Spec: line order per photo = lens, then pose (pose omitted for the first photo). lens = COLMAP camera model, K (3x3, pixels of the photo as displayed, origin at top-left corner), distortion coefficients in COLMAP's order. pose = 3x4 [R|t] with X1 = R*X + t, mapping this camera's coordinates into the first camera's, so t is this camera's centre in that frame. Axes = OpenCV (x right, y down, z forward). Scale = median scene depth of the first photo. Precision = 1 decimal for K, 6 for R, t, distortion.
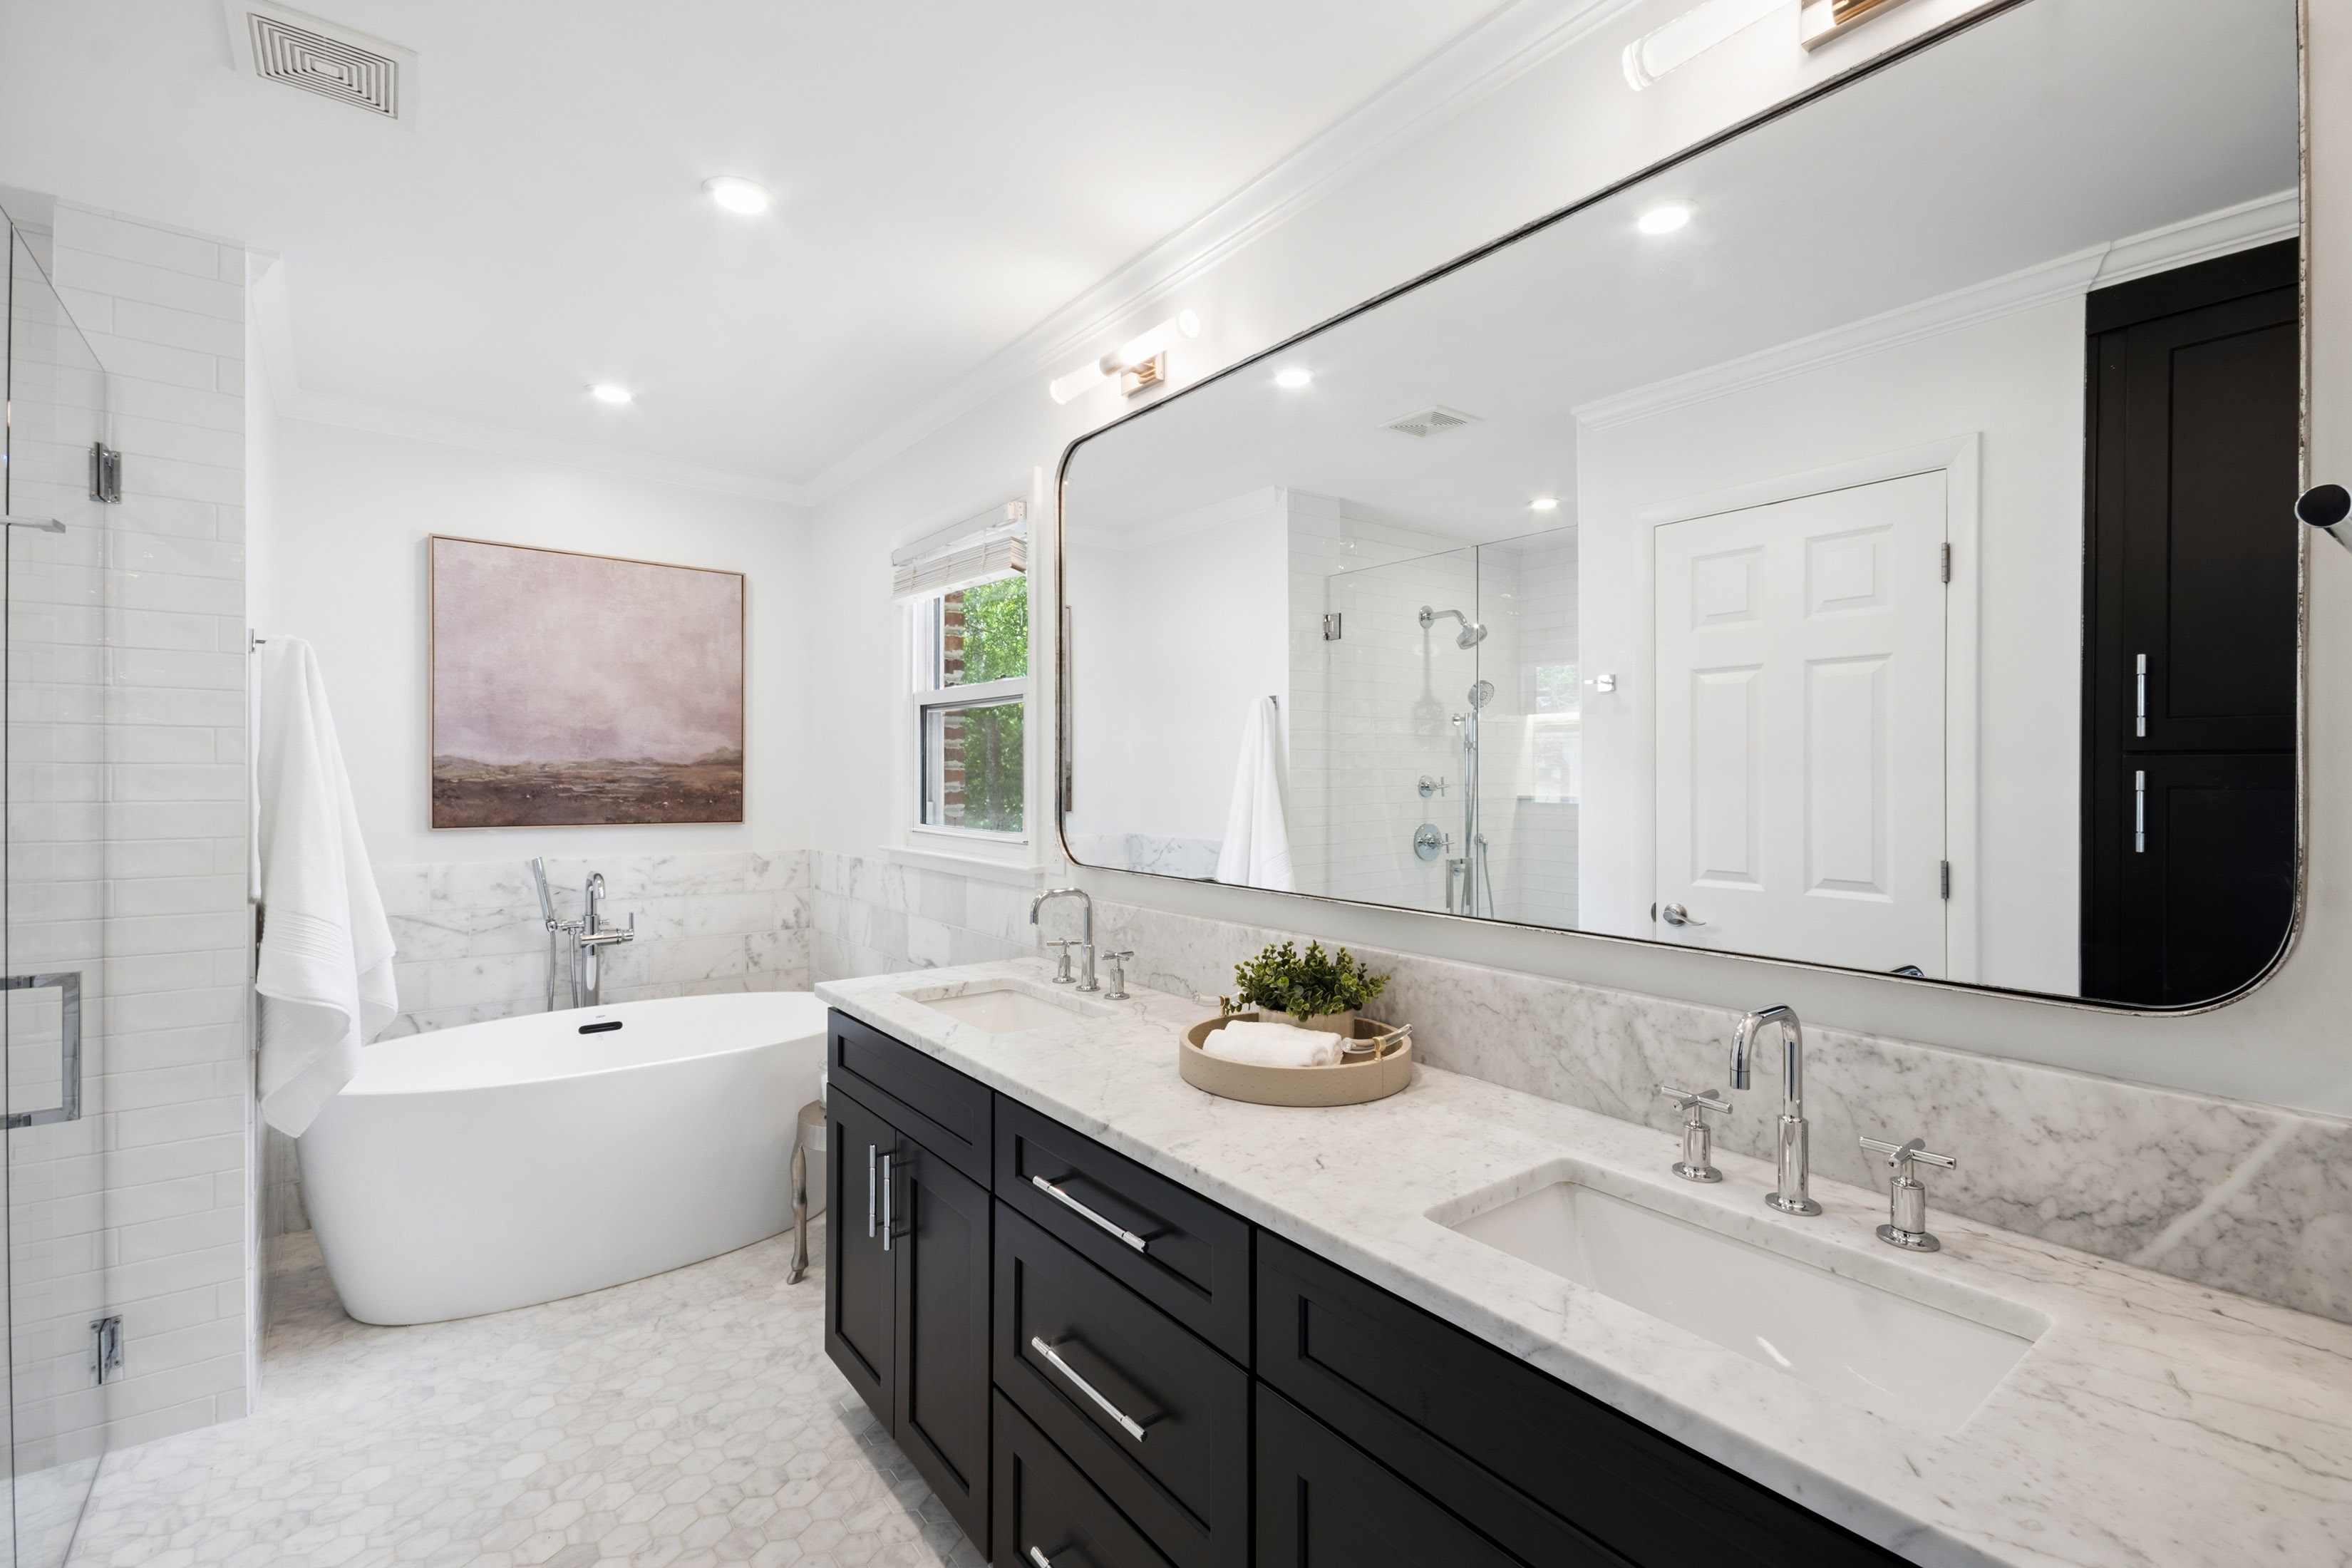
lens RADIAL K [[1029.9, 0, 1179.2], [0, 1029.9, 775.4], [0, 0, 1]] dist [0.000032, -0.000123]
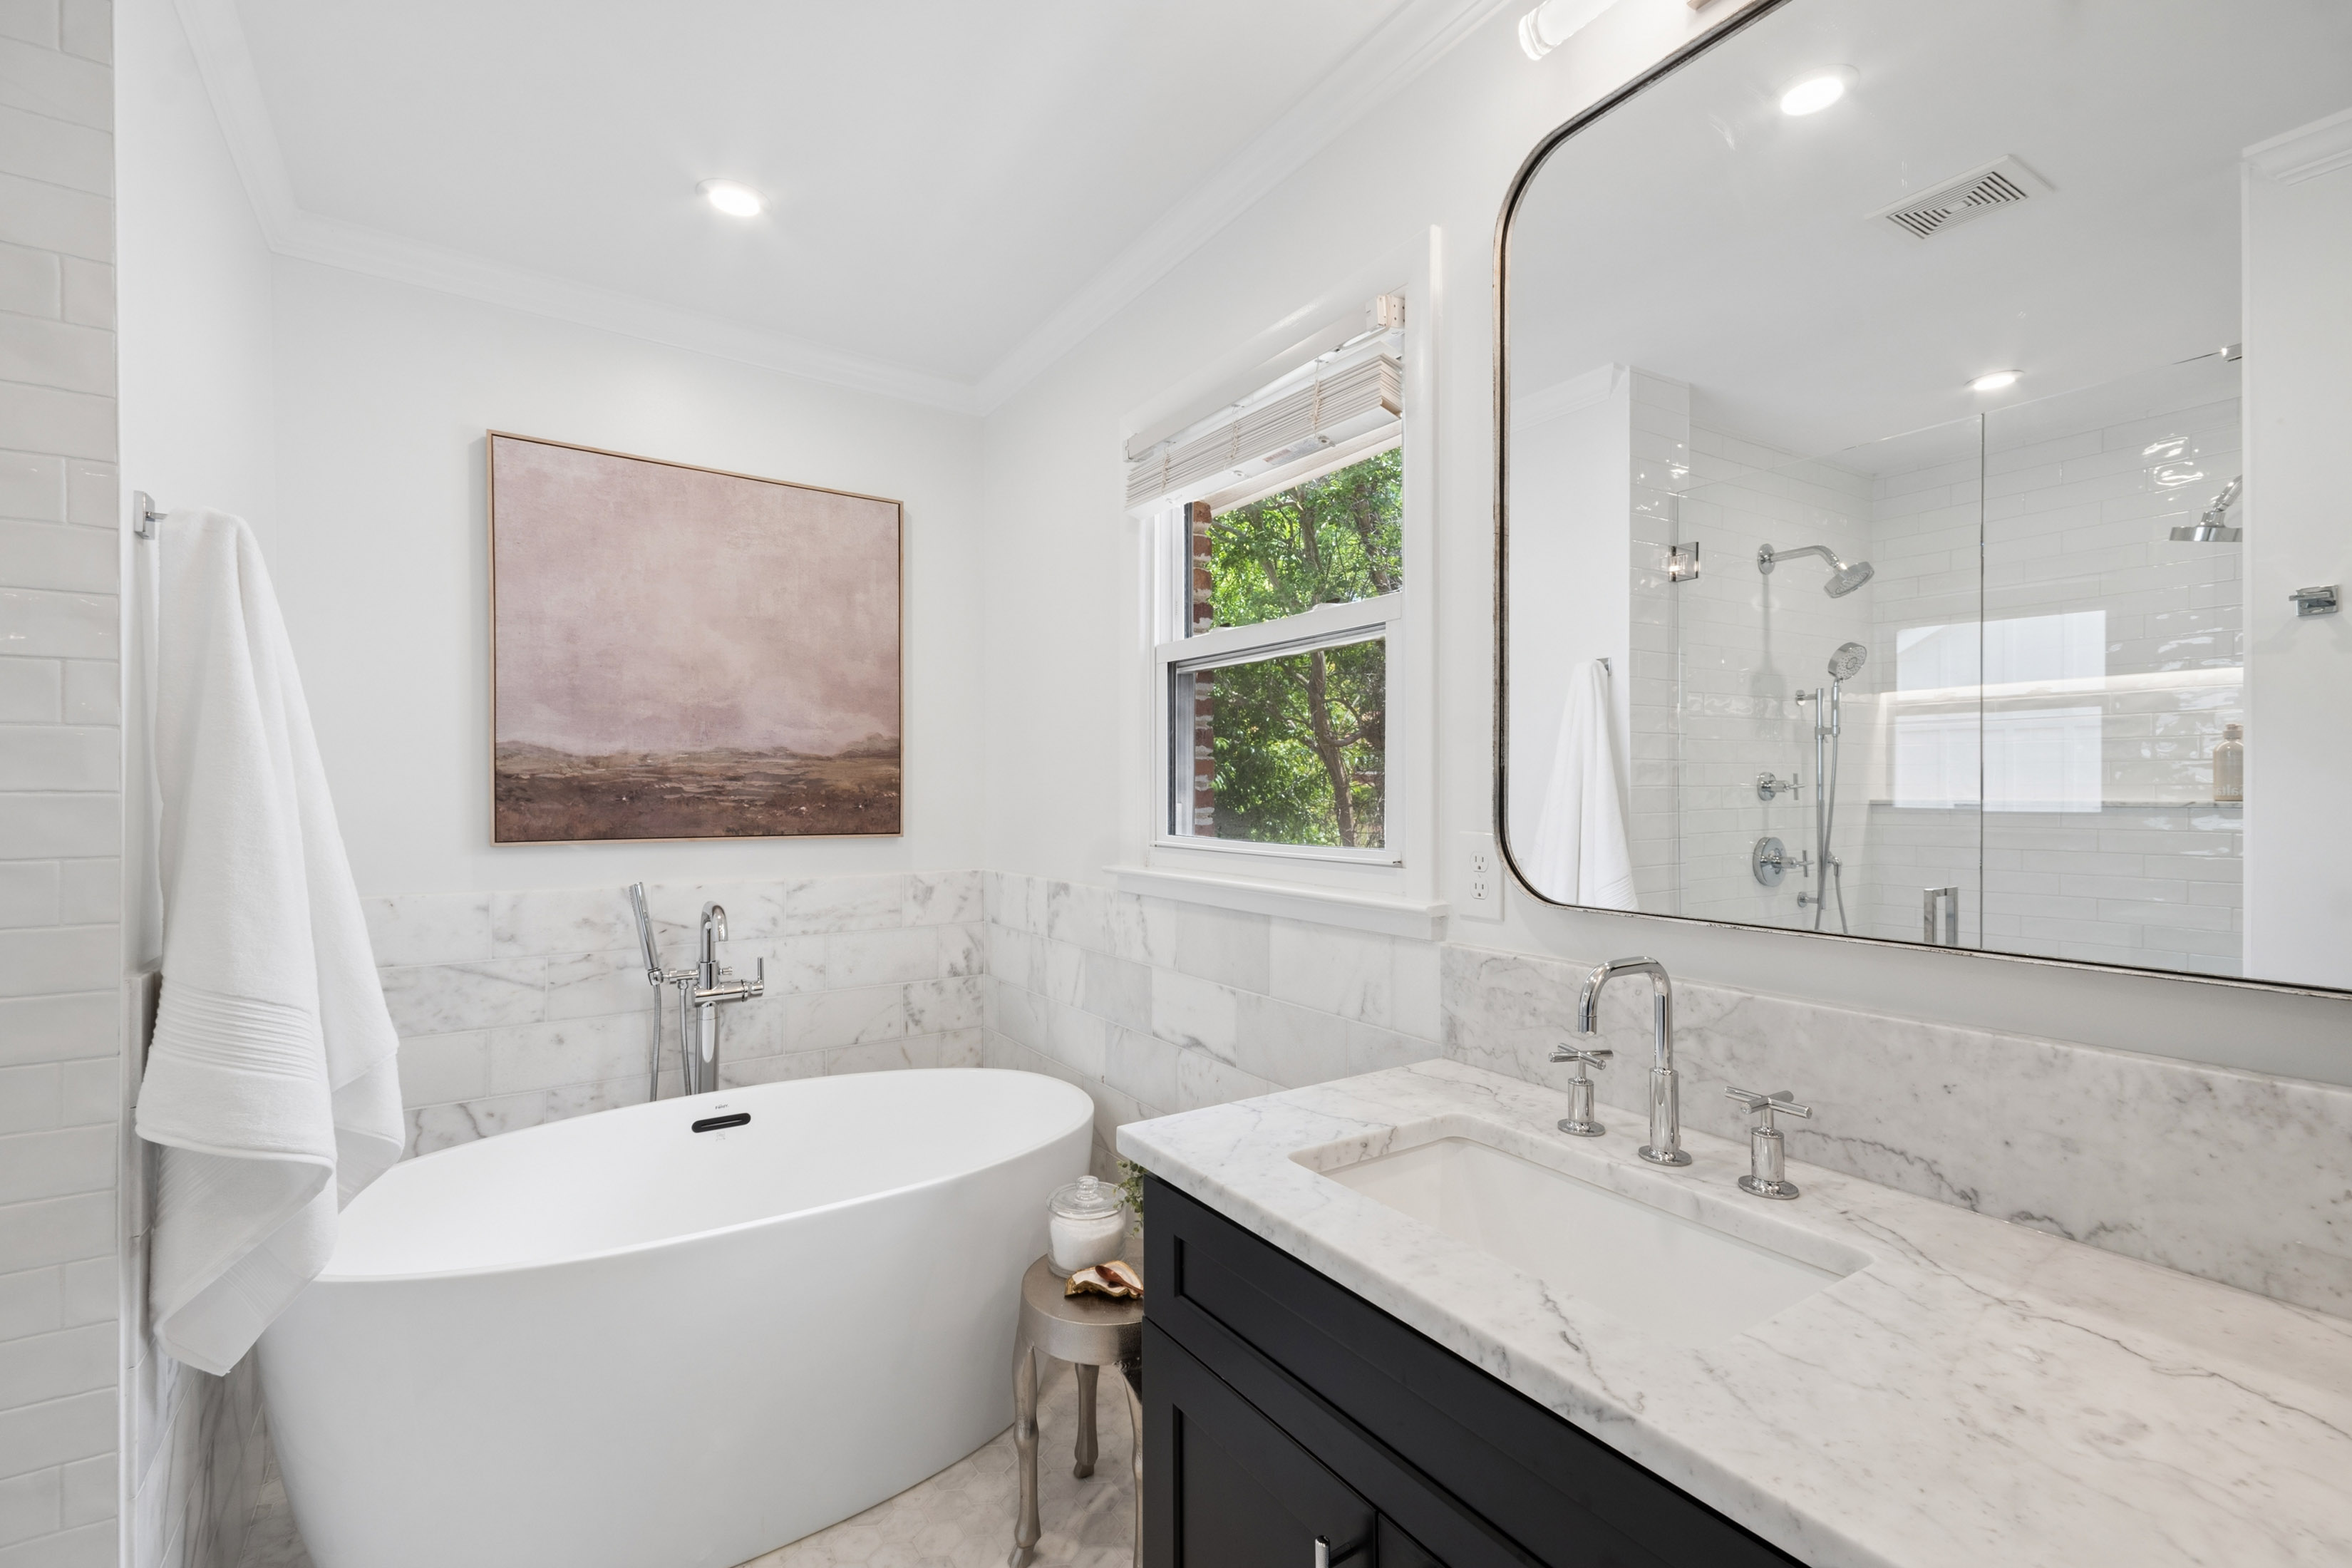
lens RADIAL K [[1036.7, 0, 1169.0], [0, 1036.7, 787.1], [0, 0, 1]] dist [0.024357, 0.000316]
pose [[0.995771, -0.006061, -0.091665, -0.180147], [0.005707, 0.999975, -0.004123, 0.017270], [0.091688, 0.003583, 0.995781, 0.299011]]
